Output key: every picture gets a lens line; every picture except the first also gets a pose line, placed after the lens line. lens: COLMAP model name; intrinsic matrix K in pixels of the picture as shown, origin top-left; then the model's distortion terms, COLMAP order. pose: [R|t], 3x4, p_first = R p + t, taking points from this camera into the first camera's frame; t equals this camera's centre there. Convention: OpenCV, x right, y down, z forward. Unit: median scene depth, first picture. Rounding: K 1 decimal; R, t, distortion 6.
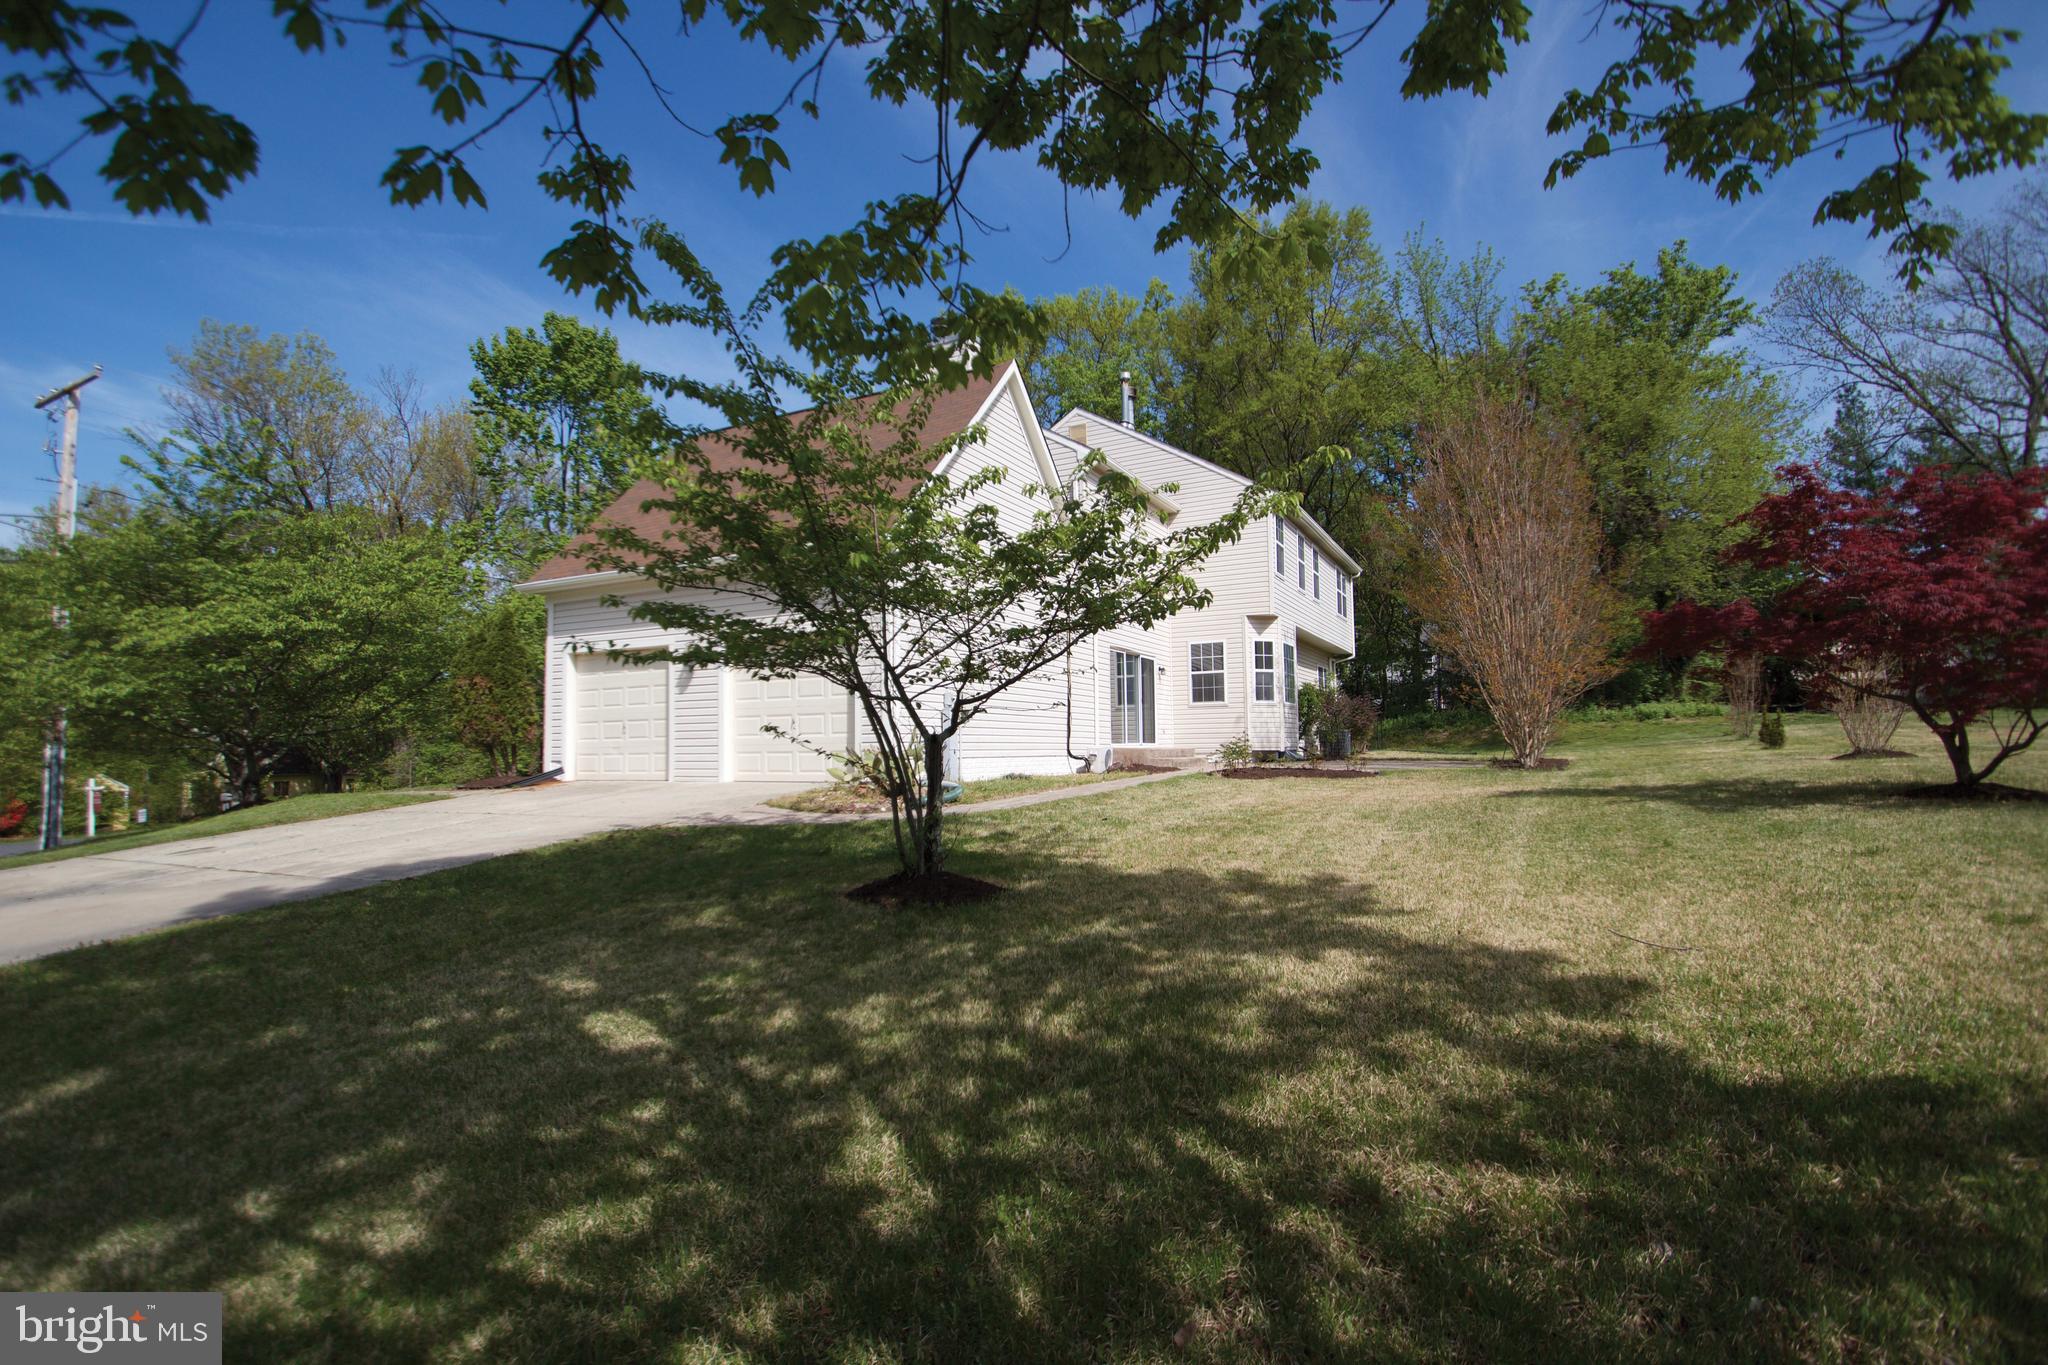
lens RADIAL K [[950.4, 0, 1009.4], [0, 950.4, 685.1], [0, 0, 1]] dist [0.019565, -0.018647]
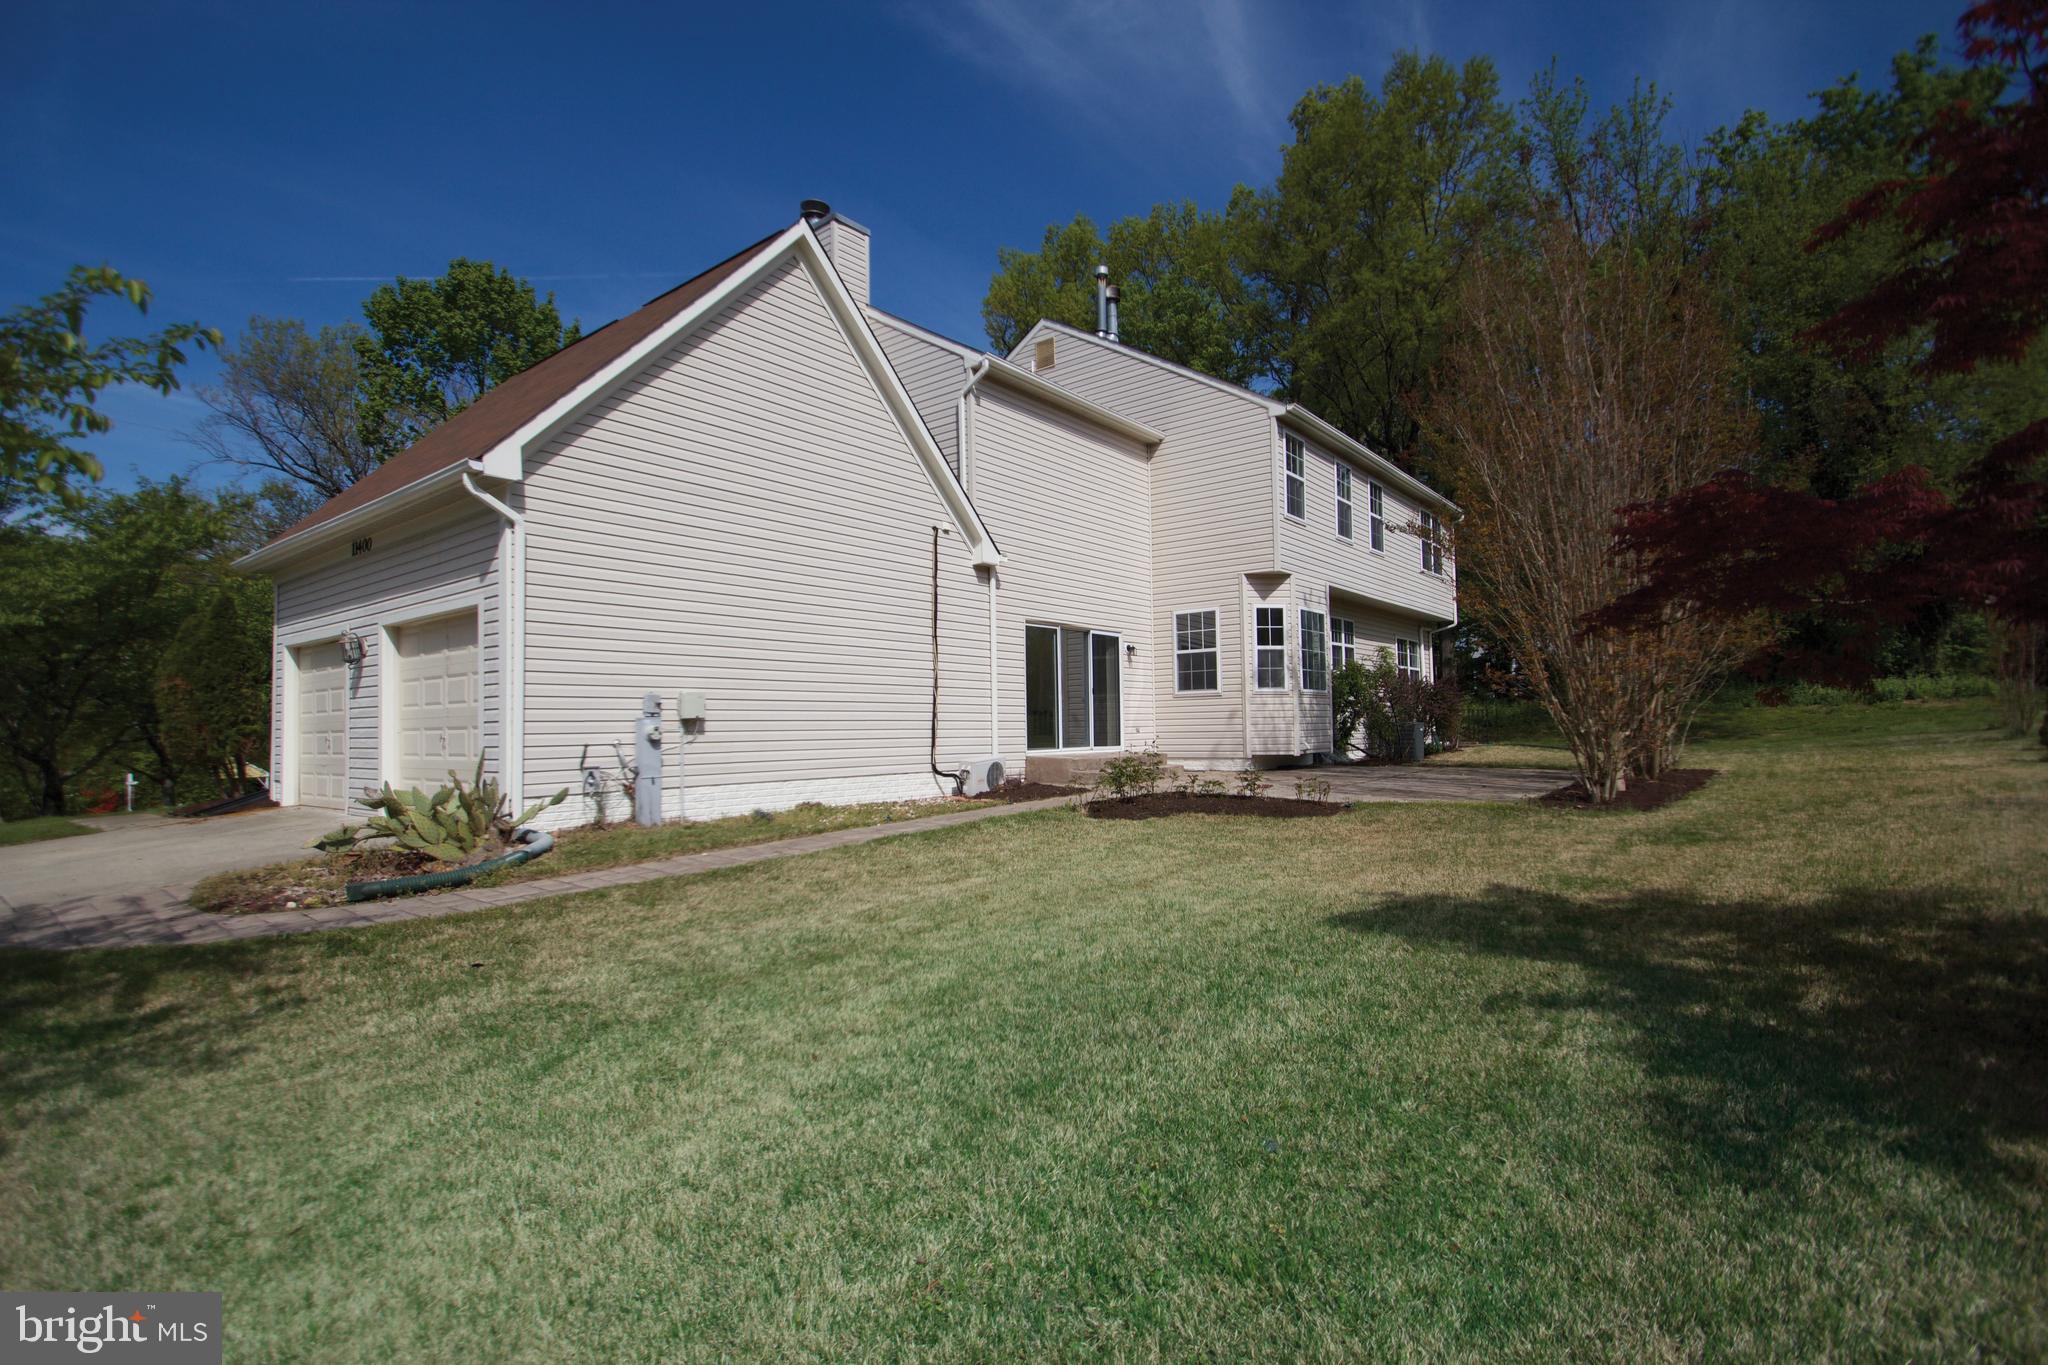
lens RADIAL K [[955.1, 0, 1008.5], [0, 955.1, 683.0], [0, 0, 1]] dist [0.013435, -0.015924]
pose [[0.983902, -0.012391, -0.178279, 0.194235], [0.016659, 0.999609, 0.022466, -0.007628], [0.177931, -0.025074, 0.983723, 0.222957]]
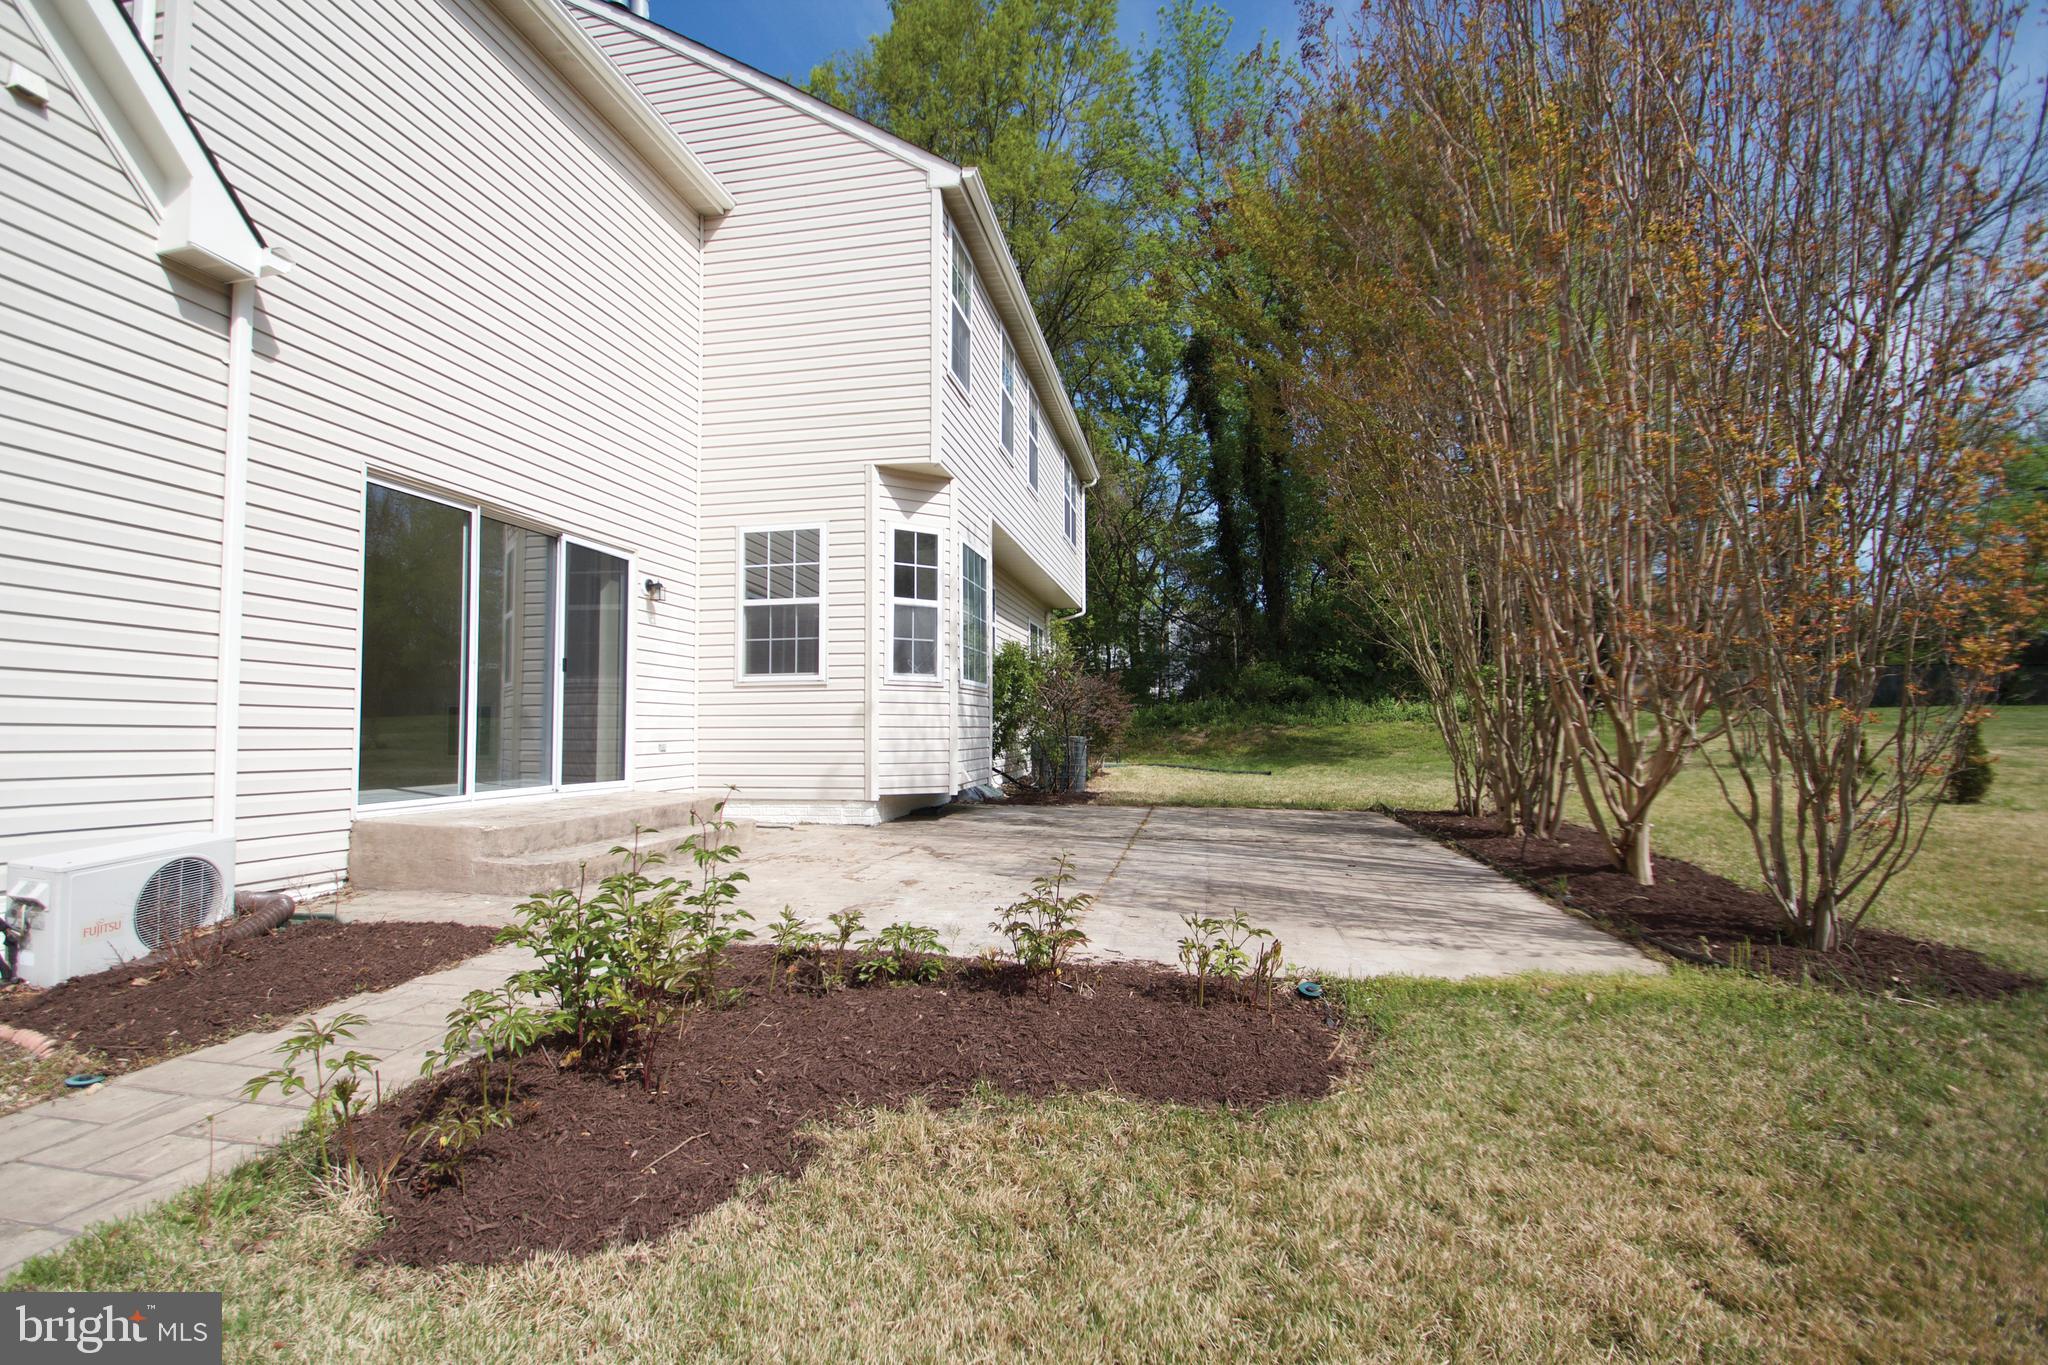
lens RADIAL K [[953.0, 0, 990.7], [0, 953.0, 683.7], [0, 0, 1]] dist [0.011385, -0.015631]
pose [[0.959706, 0.023304, 0.280038, 0.178577], [-0.028448, 0.999493, 0.014319, 0.012975], [-0.279562, -0.021709, 0.959882, 0.574863]]
